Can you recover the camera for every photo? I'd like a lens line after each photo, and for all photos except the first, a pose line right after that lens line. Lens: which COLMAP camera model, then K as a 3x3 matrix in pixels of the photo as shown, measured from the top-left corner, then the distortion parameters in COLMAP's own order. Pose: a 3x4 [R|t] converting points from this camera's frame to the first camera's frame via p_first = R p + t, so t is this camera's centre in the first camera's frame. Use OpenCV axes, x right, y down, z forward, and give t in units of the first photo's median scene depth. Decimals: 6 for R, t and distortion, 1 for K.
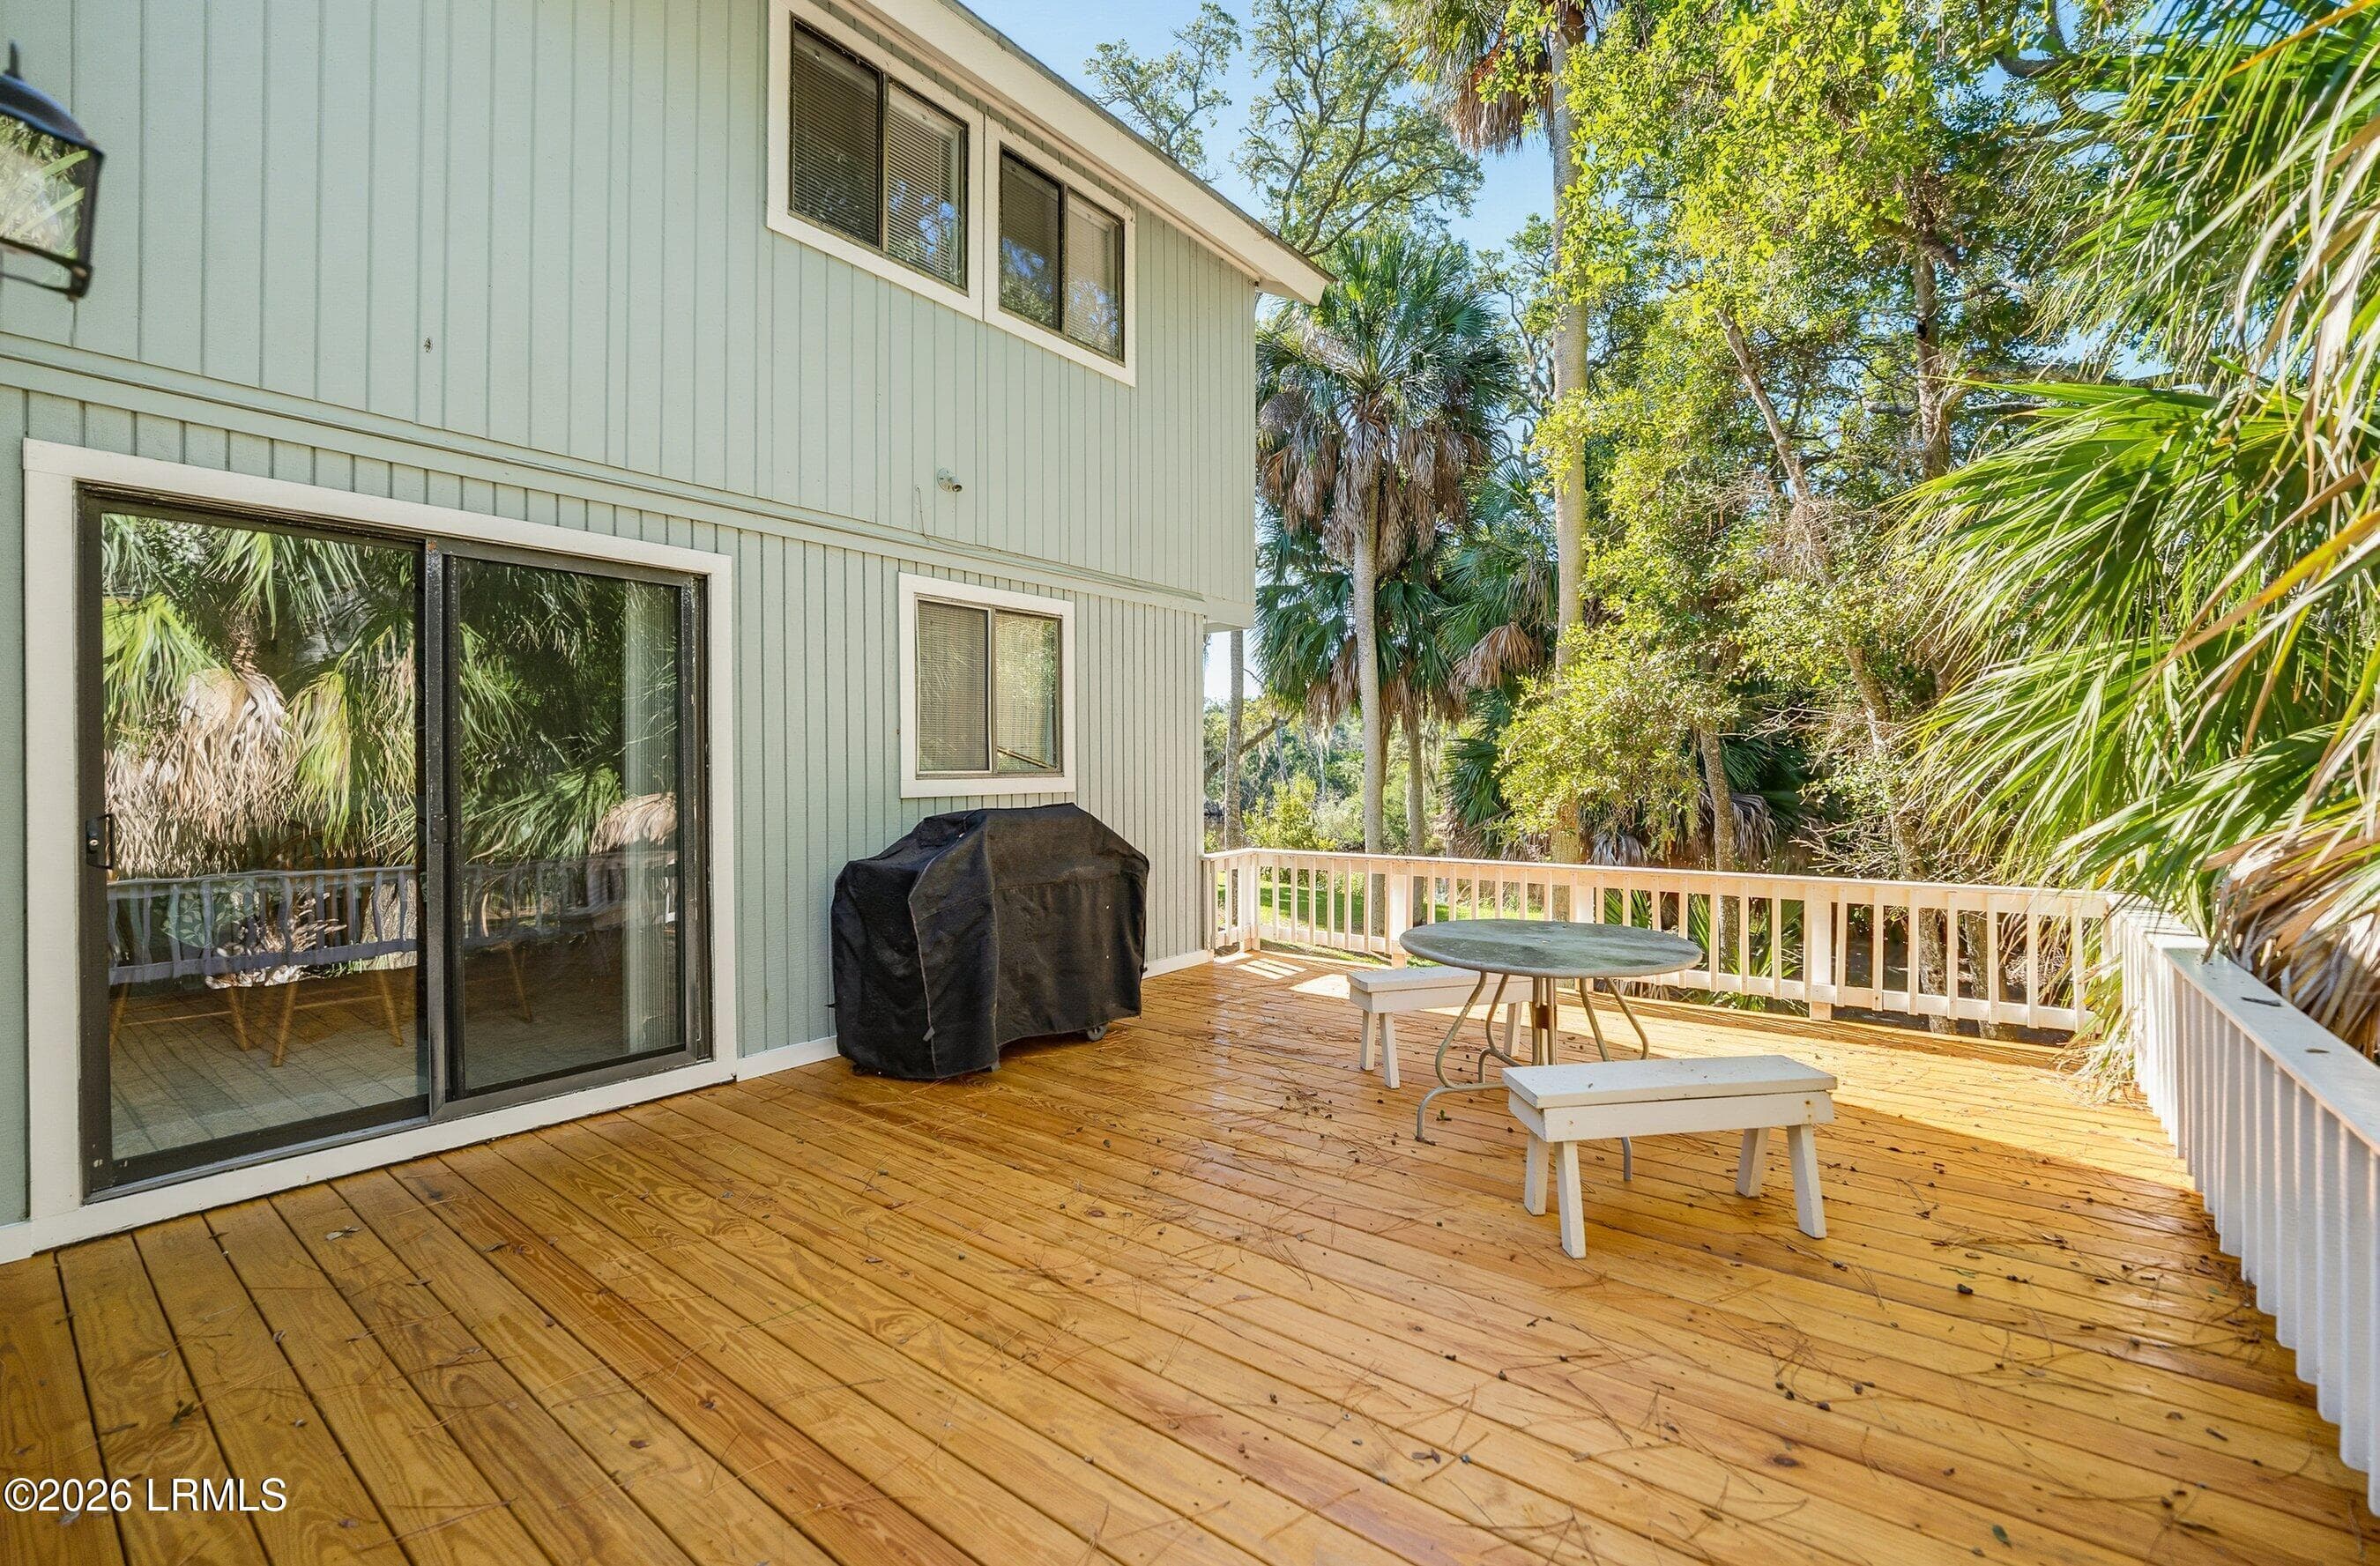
lens RADIAL K [[1006.8, 0, 1209.6], [0, 1006.8, 769.2], [0, 0, 1]] dist [-0.020156, 0.000575]
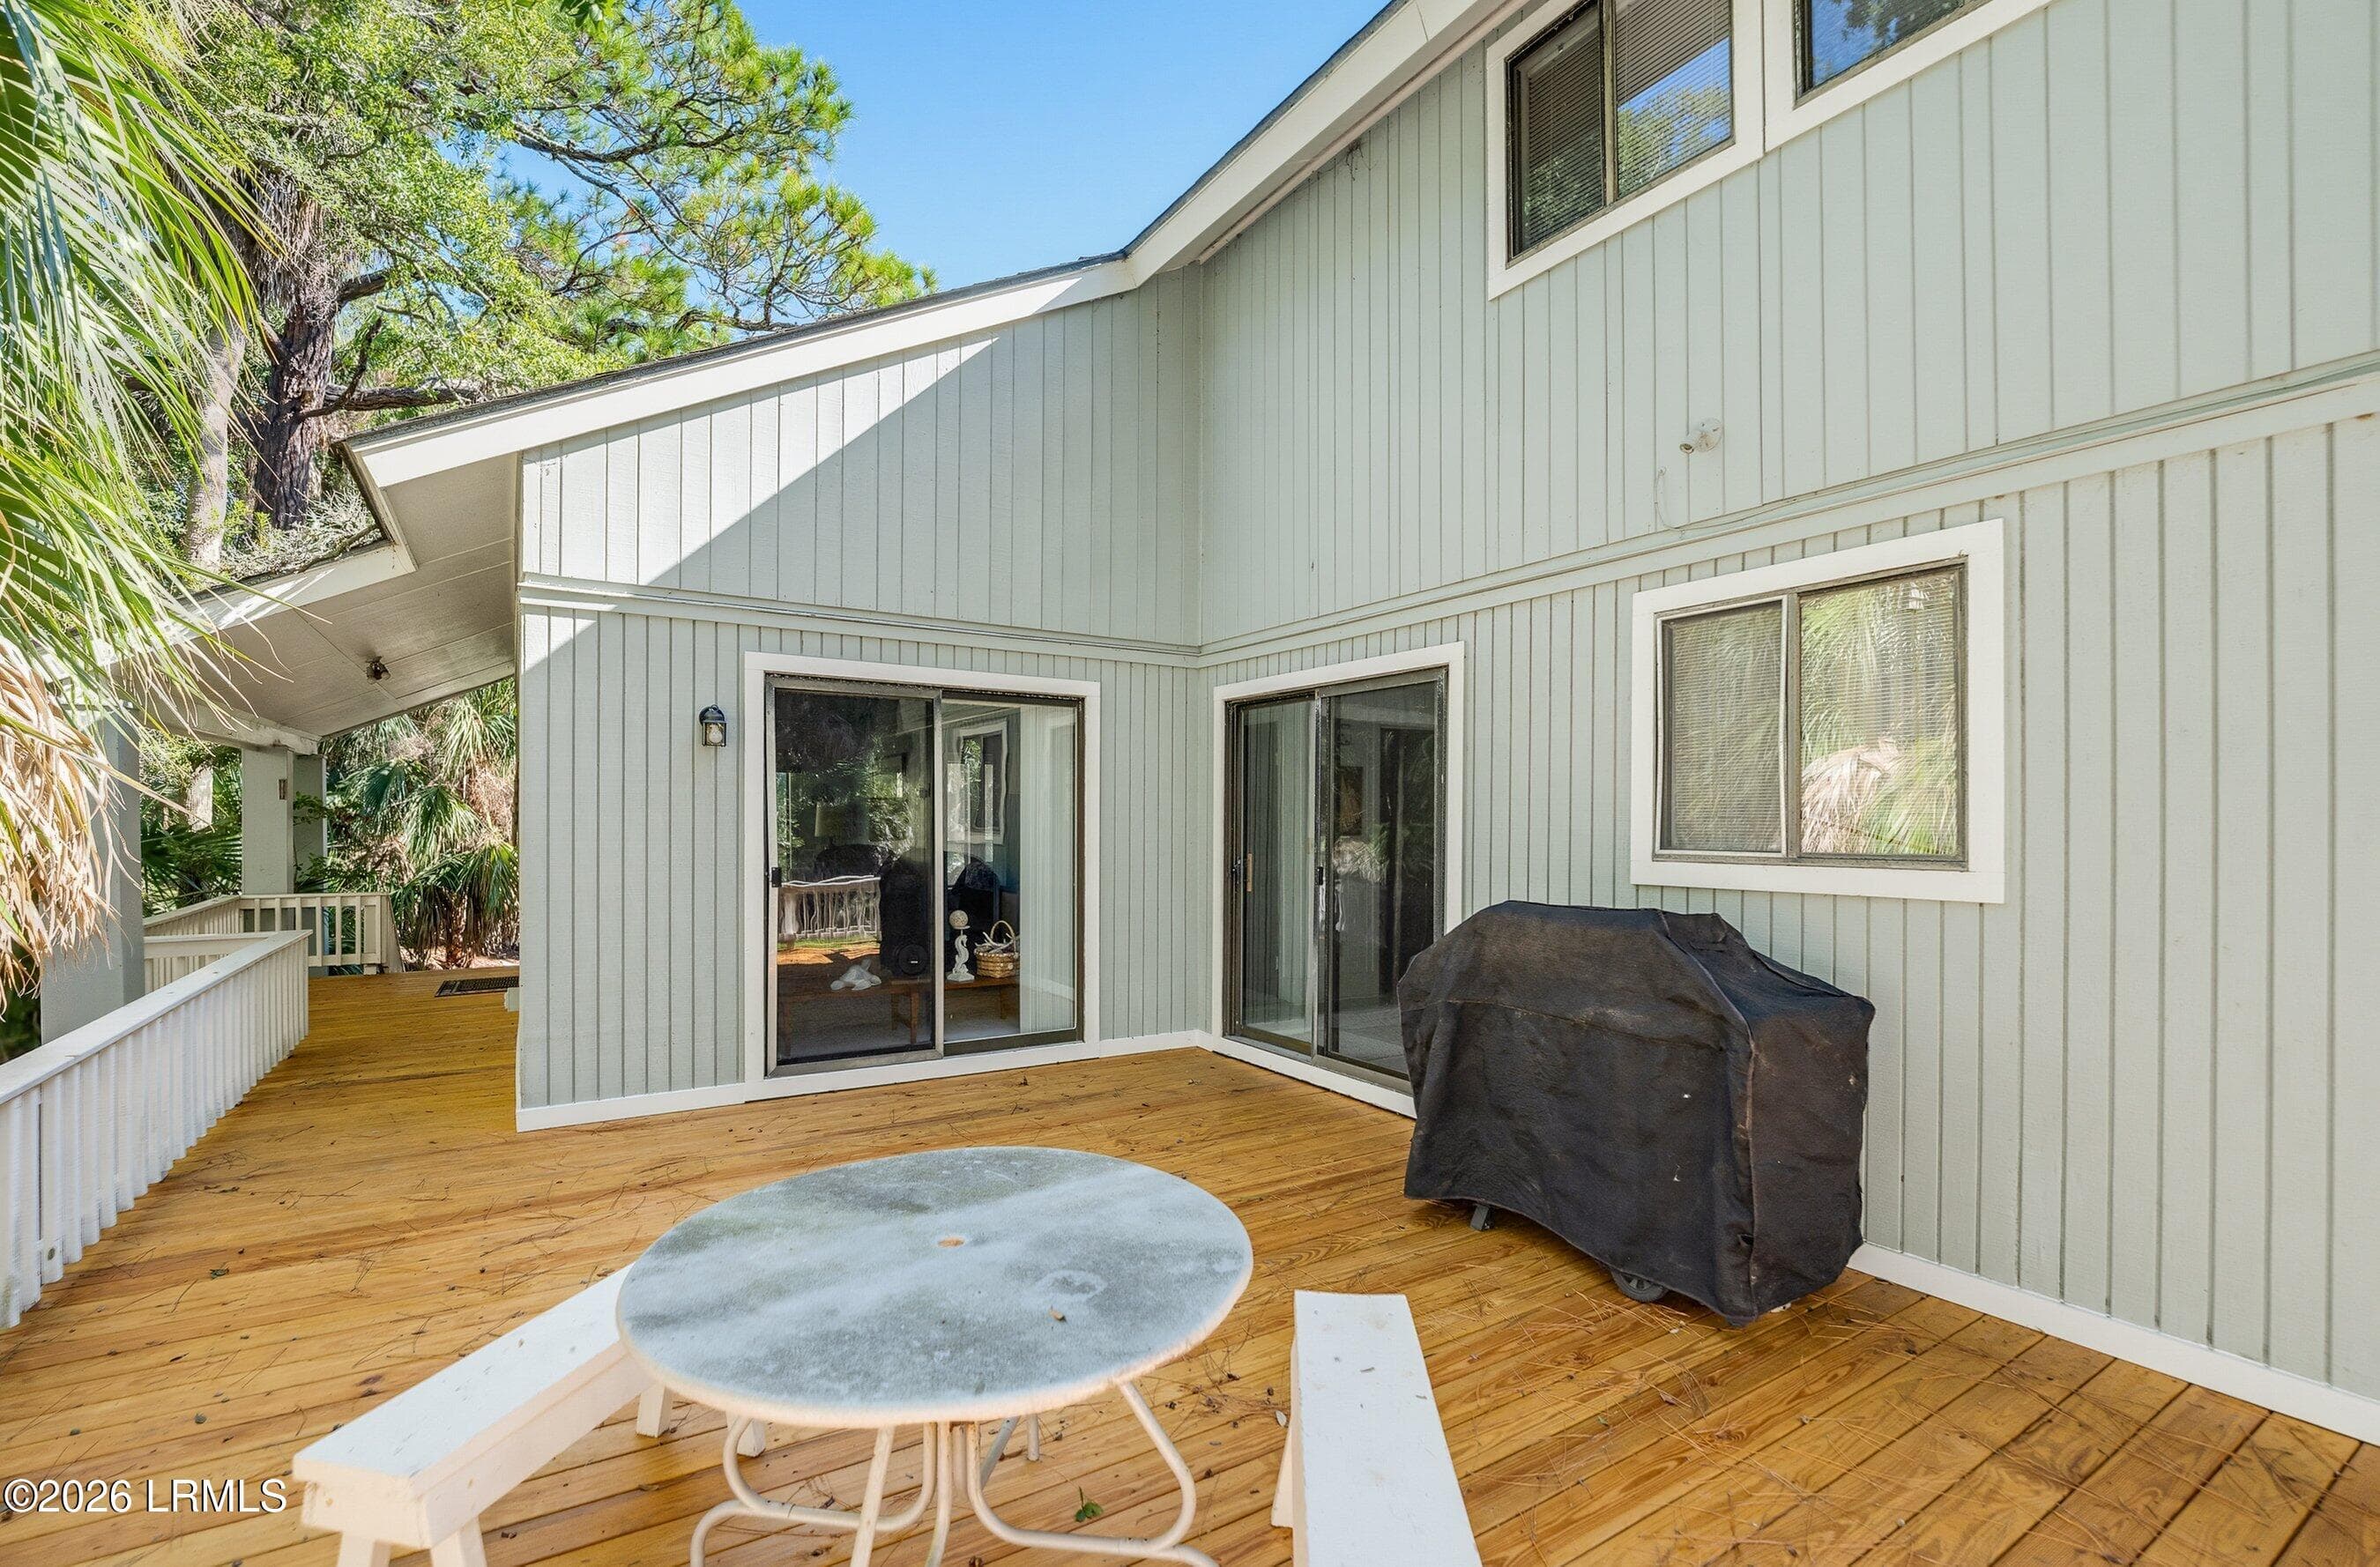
lens RADIAL K [[1006.8, 0, 1154.9], [0, 1006.8, 821.1], [0, 0, 1]] dist [-0.020156, 0.000575]
pose [[-0.350256, 0.005601, -0.936637, 0.604234], [-0.000565, 0.999981, 0.006191, -0.026501], [0.936654, 0.002698, -0.350246, 1.019556]]
